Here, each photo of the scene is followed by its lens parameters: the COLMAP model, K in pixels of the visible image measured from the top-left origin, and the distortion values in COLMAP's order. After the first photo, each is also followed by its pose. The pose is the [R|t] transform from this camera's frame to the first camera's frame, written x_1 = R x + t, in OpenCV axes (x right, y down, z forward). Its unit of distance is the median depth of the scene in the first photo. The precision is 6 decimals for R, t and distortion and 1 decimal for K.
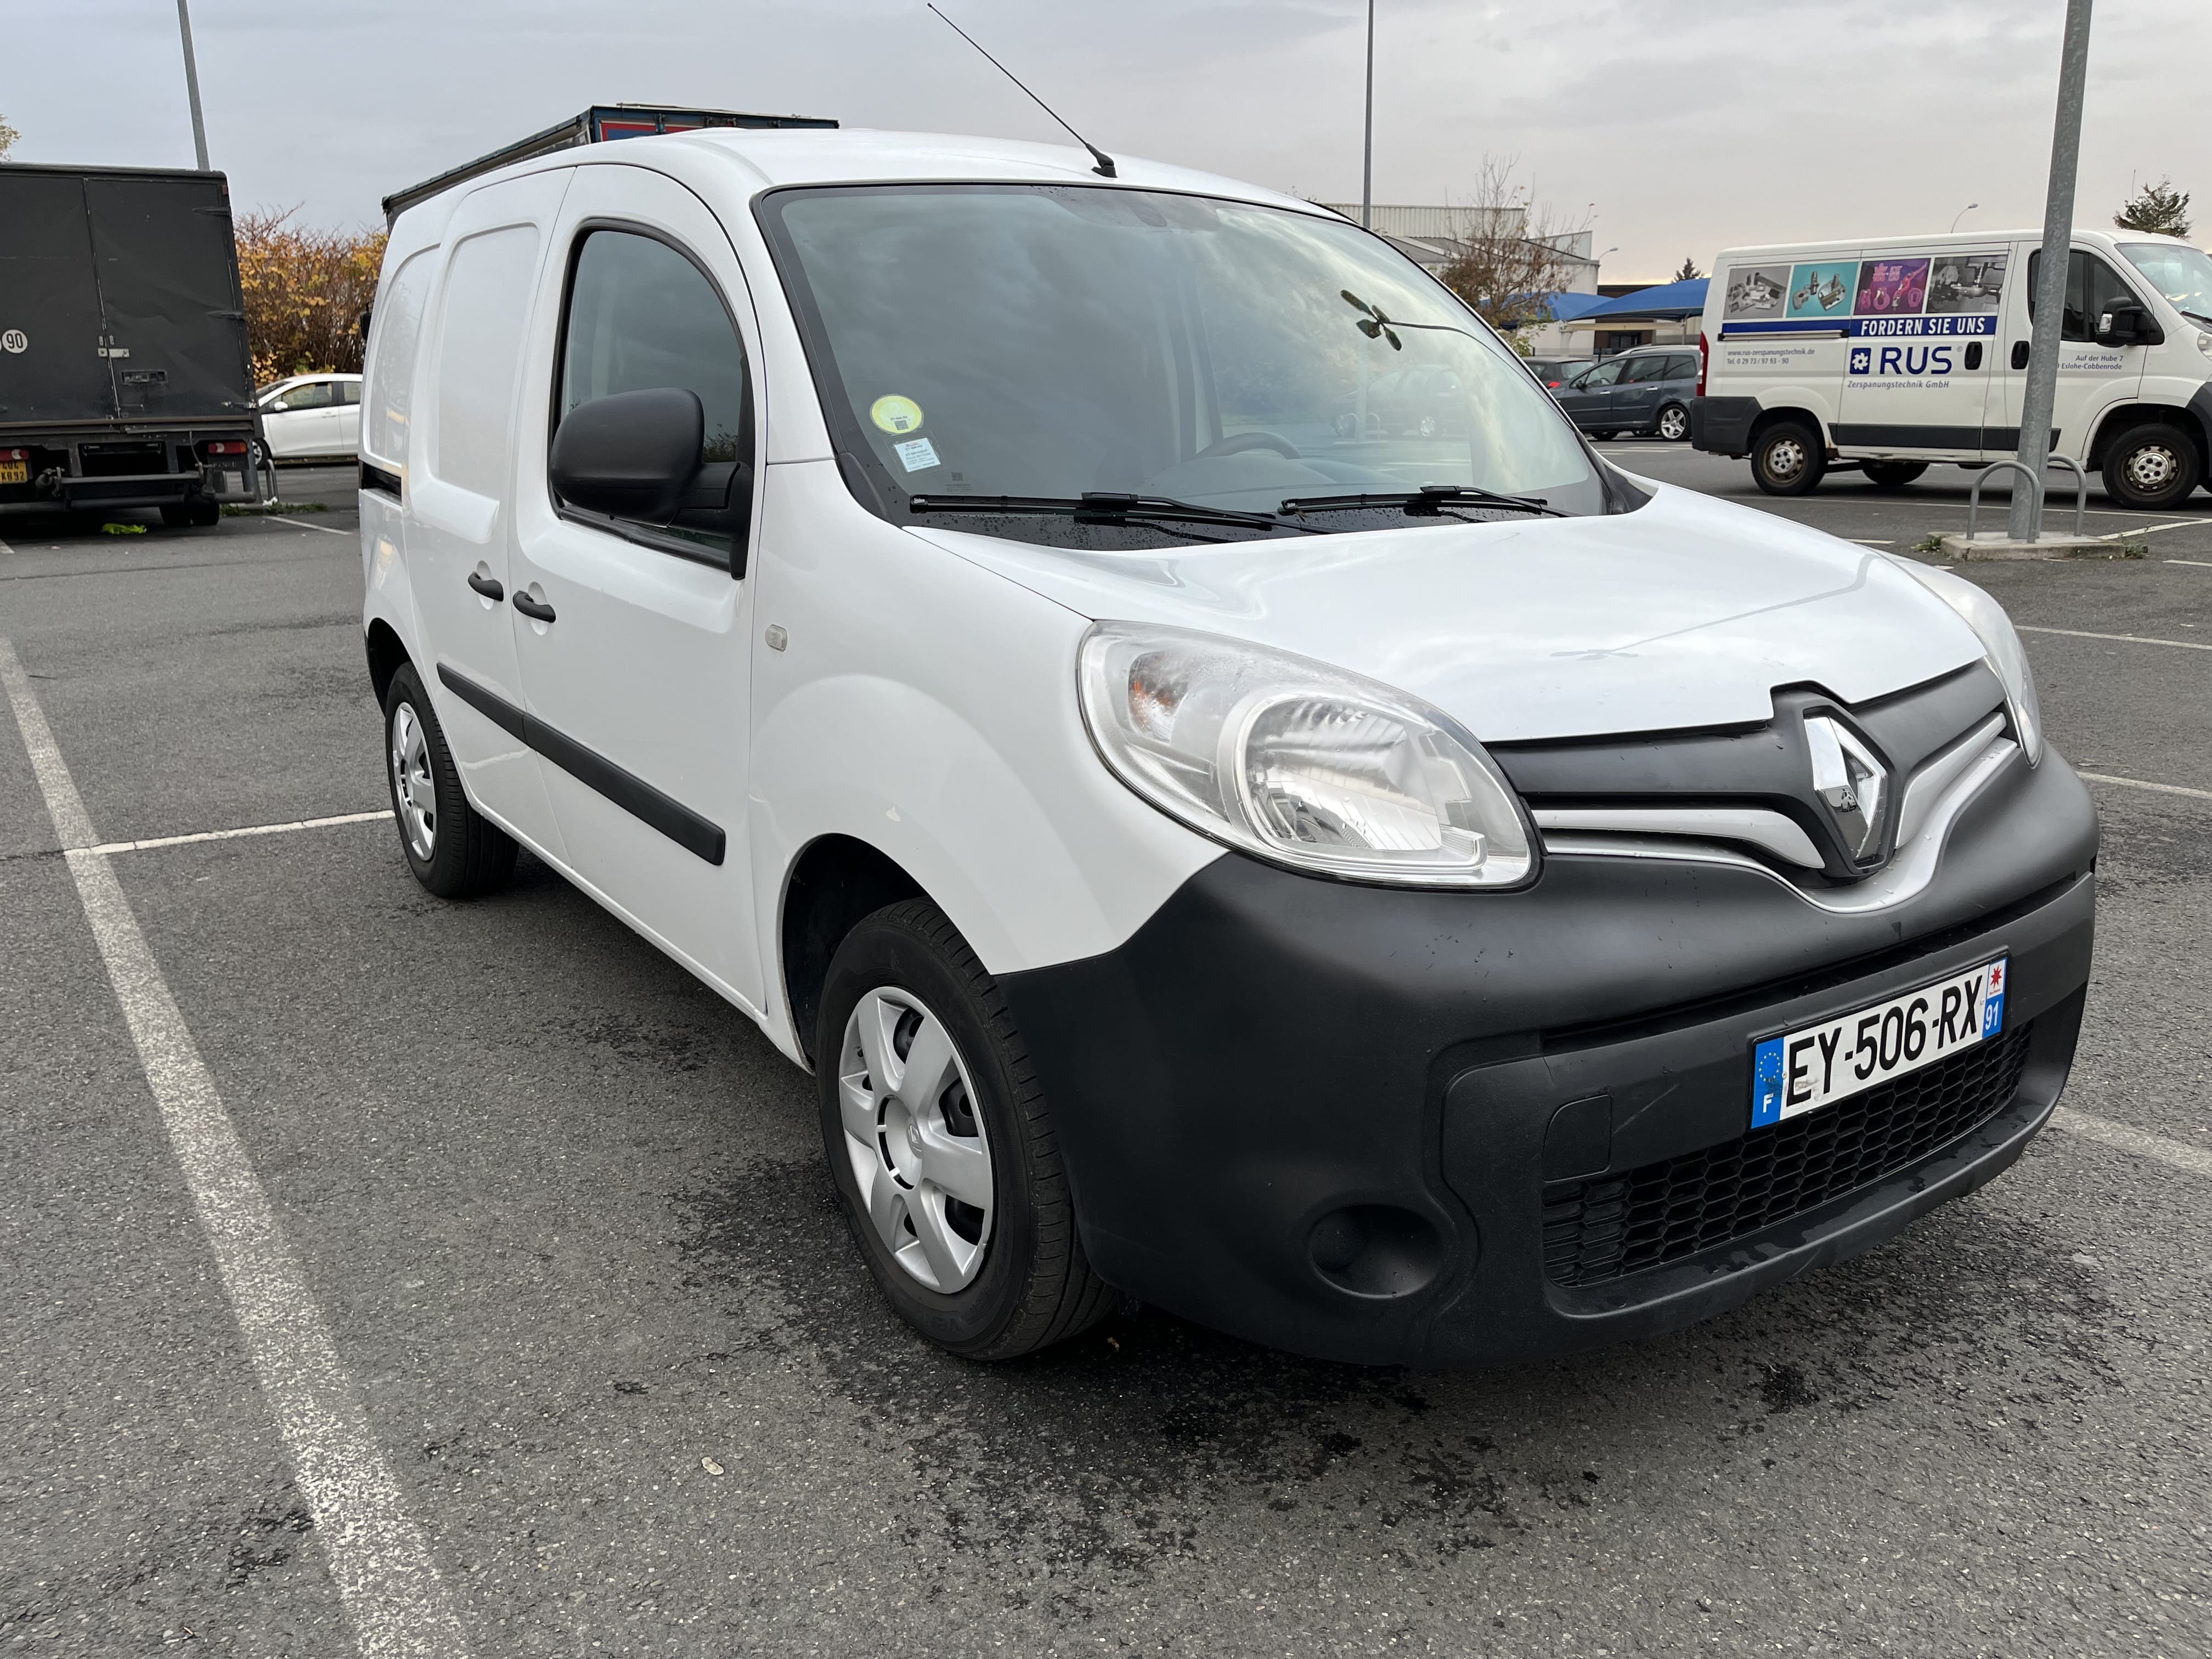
lens RADIAL K [[1701.3, 0, 1106.0], [0, 1701.3, 829.5], [0, 0, 1]] dist [0.061291, -0.081442]
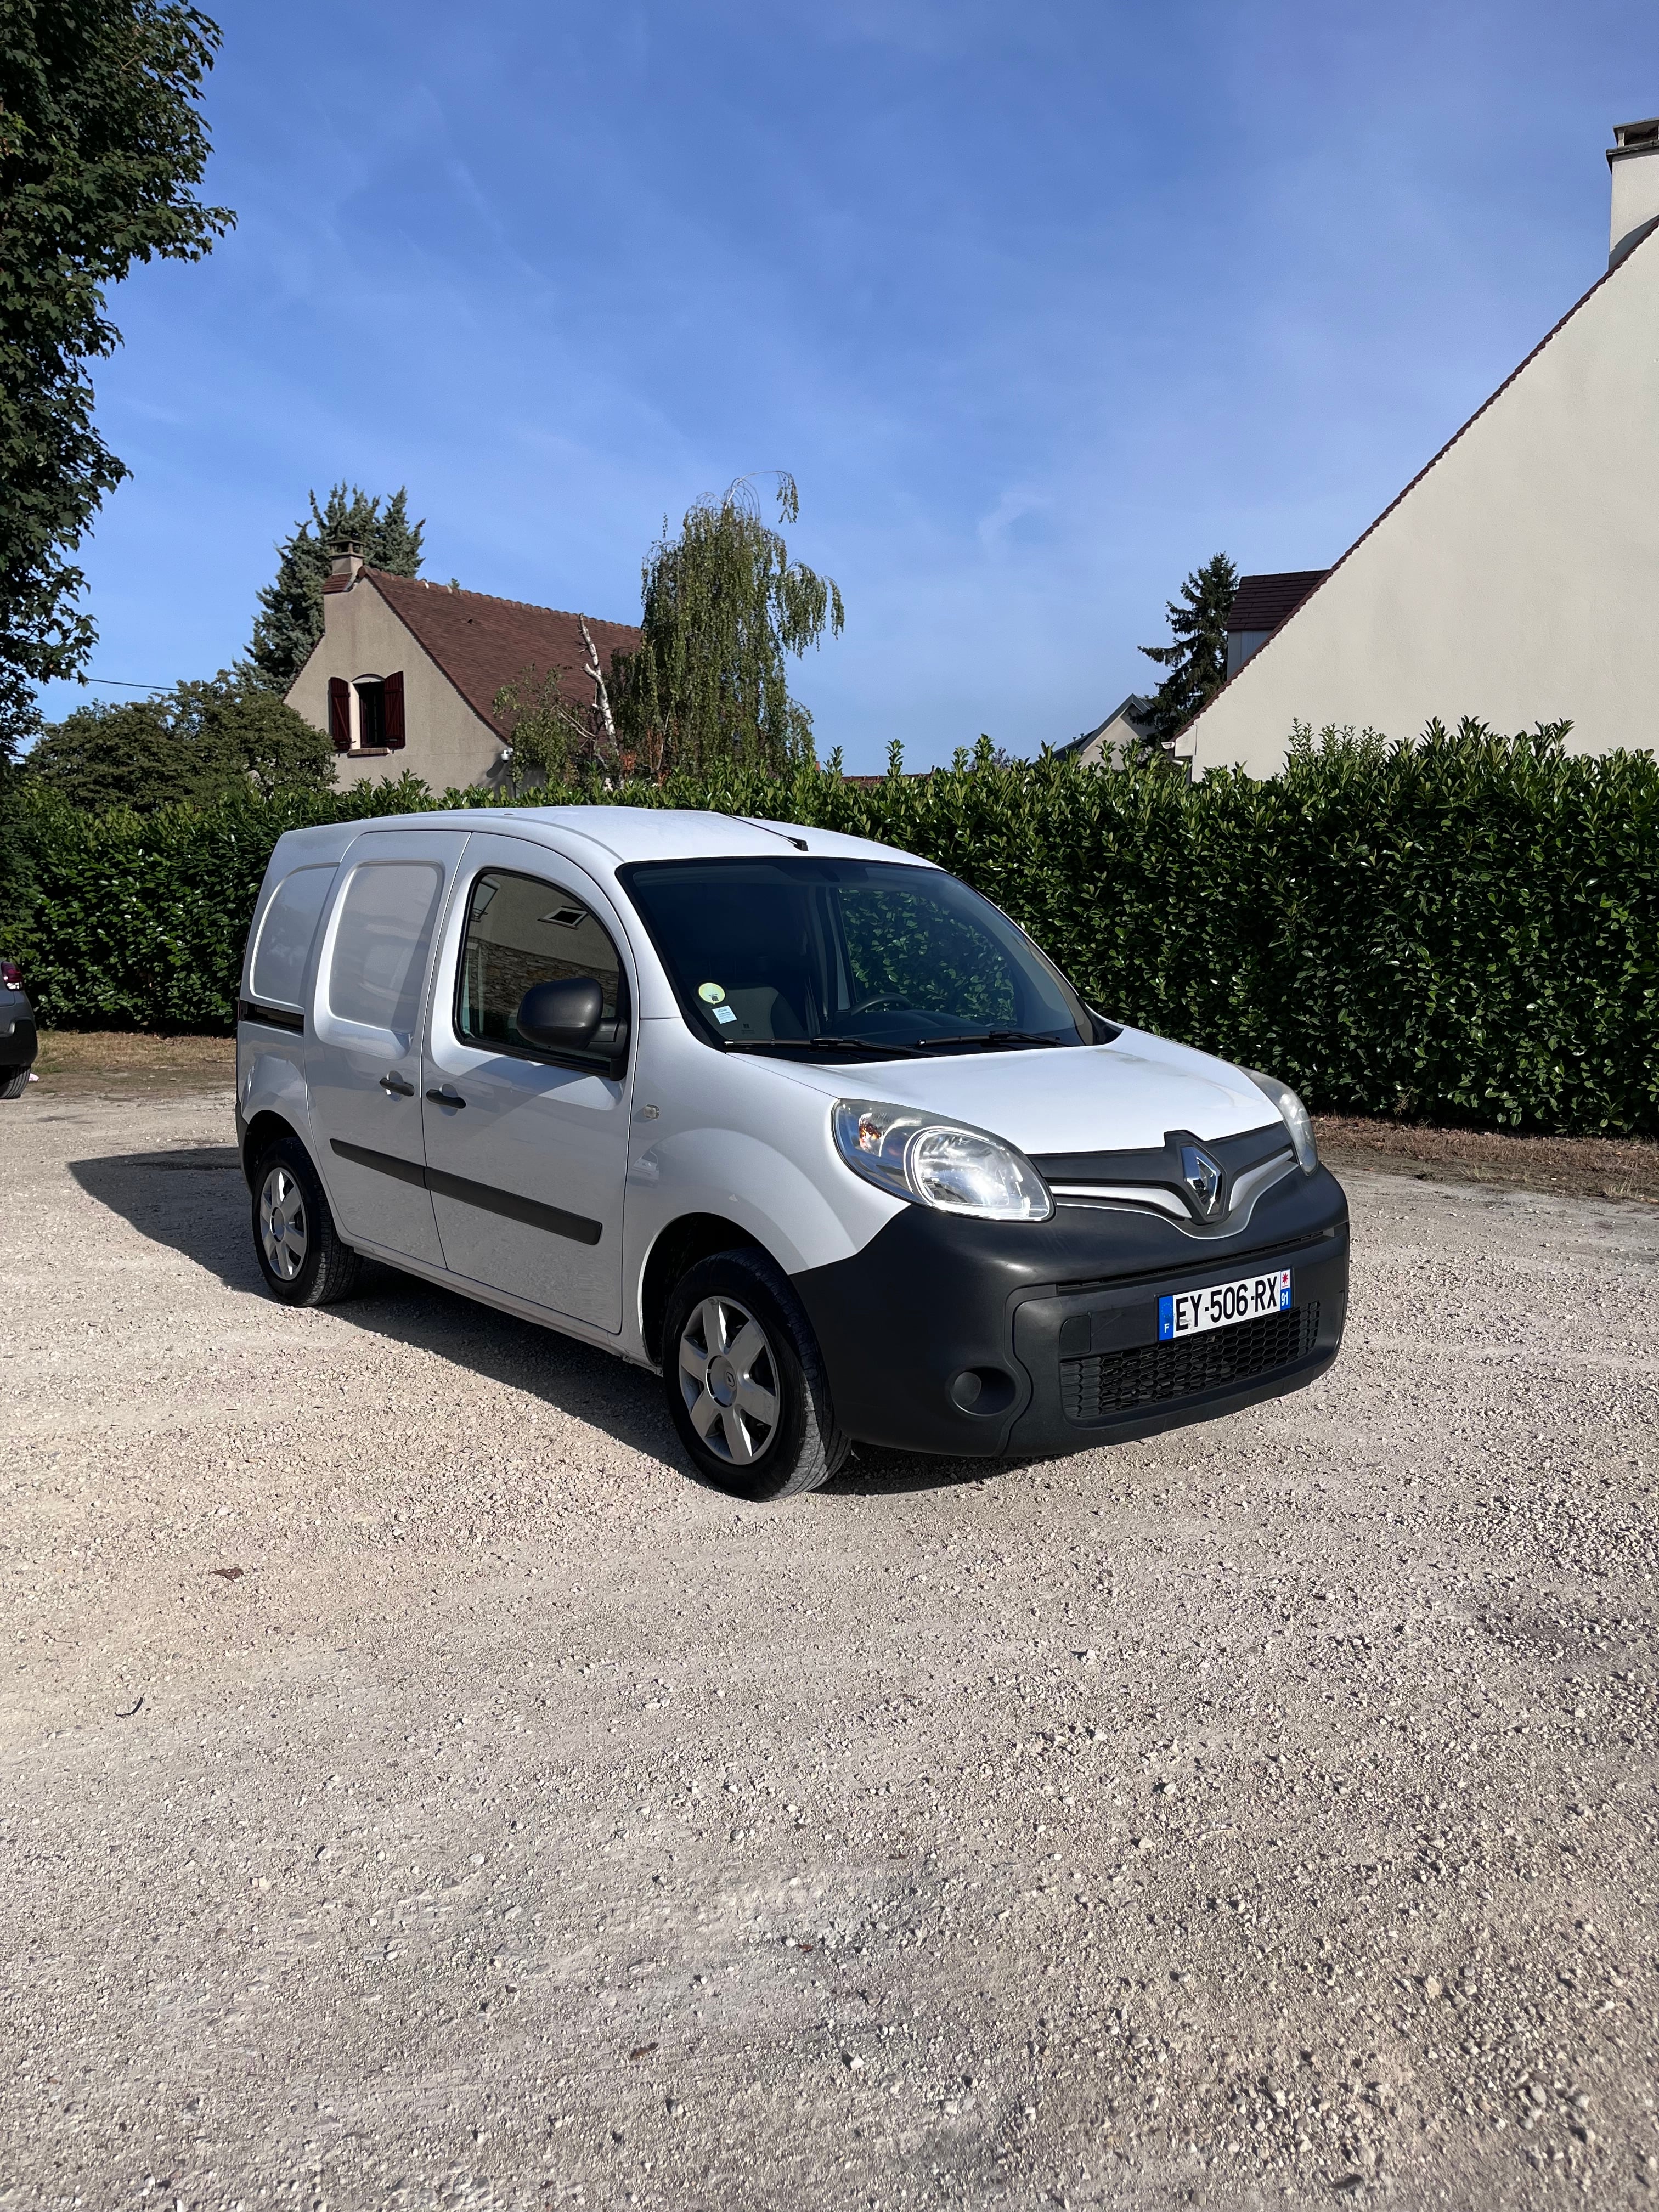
lens RADIAL K [[1701.3, 0, 829.5], [0, 1701.3, 1106.0], [0, 0, 1]] dist [0.061291, -0.081442]
pose [[0.995143, -0.002624, 0.098401, -0.200002], [0.015899, 0.990804, -0.134371, 0.145913], [-0.097143, 0.135282, 0.986033, -0.924023]]
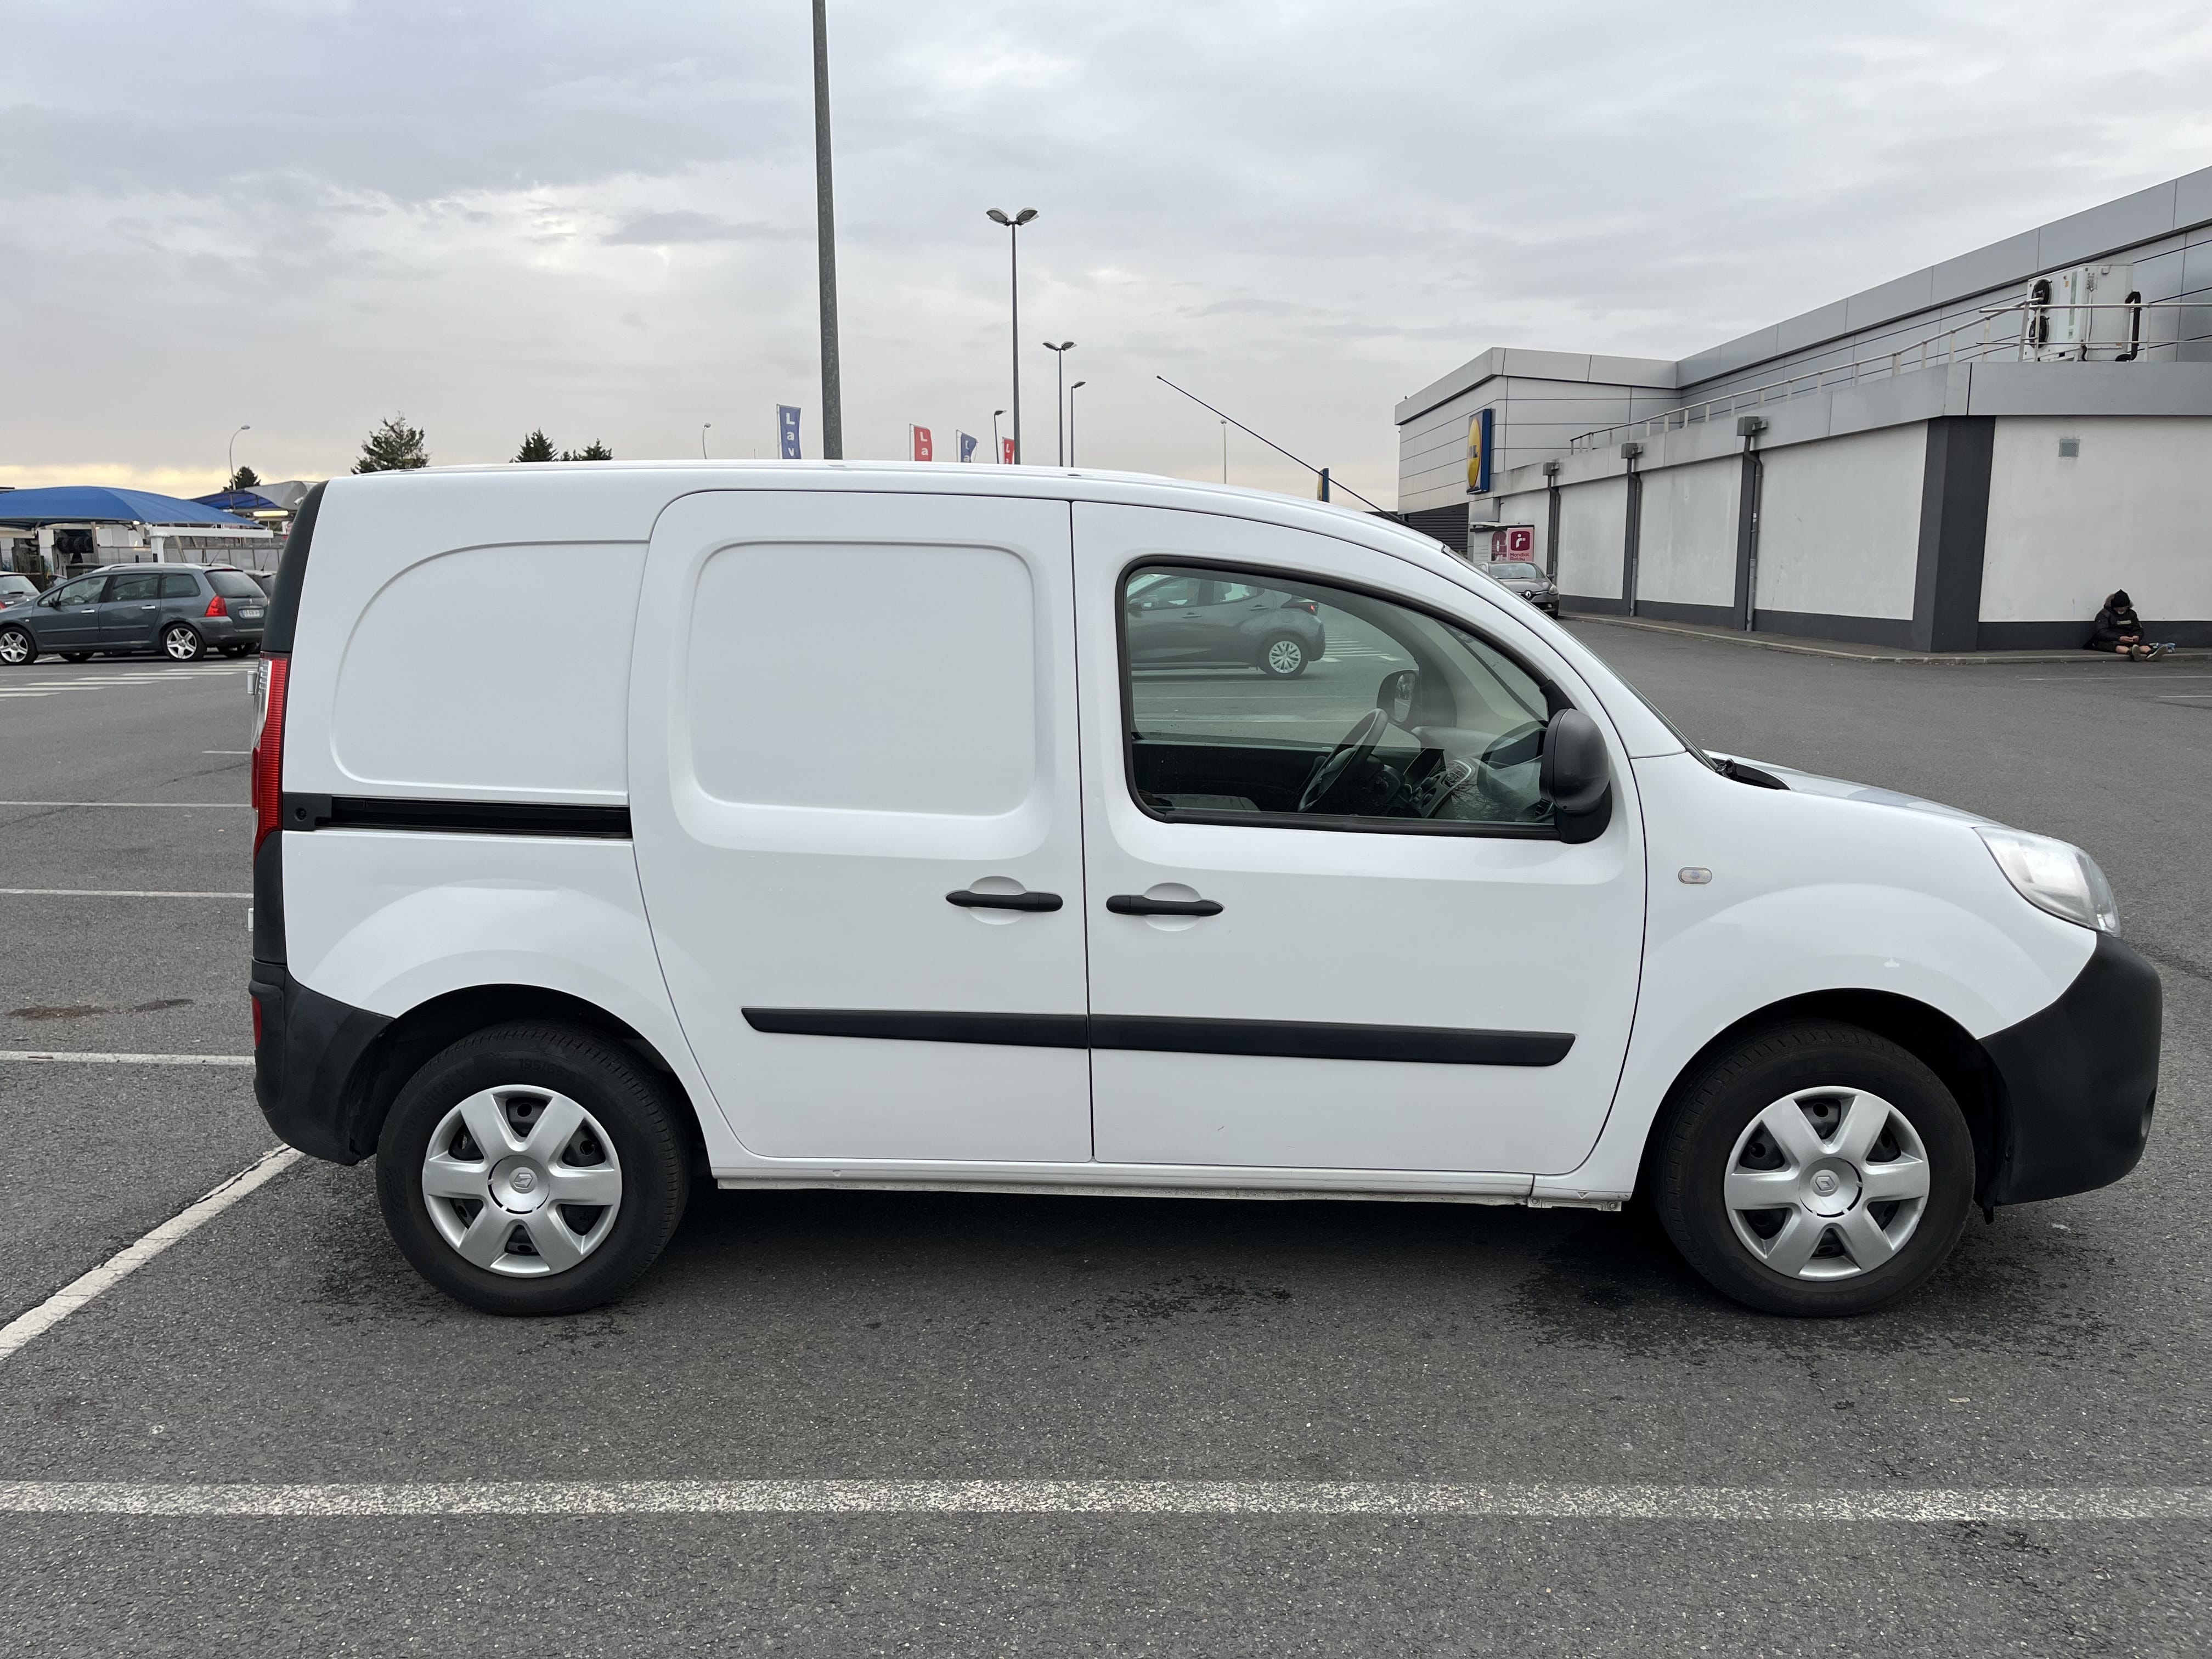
lens RADIAL K [[1701.3, 0, 1106.0], [0, 1701.3, 829.5], [0, 0, 1]] dist [0.061291, -0.081442]
pose [[0.576734, -0.109946, 0.809500, -1.802505], [0.201133, 0.979510, -0.010263, -0.259501], [-0.791785, 0.168736, 0.587031, 0.591213]]
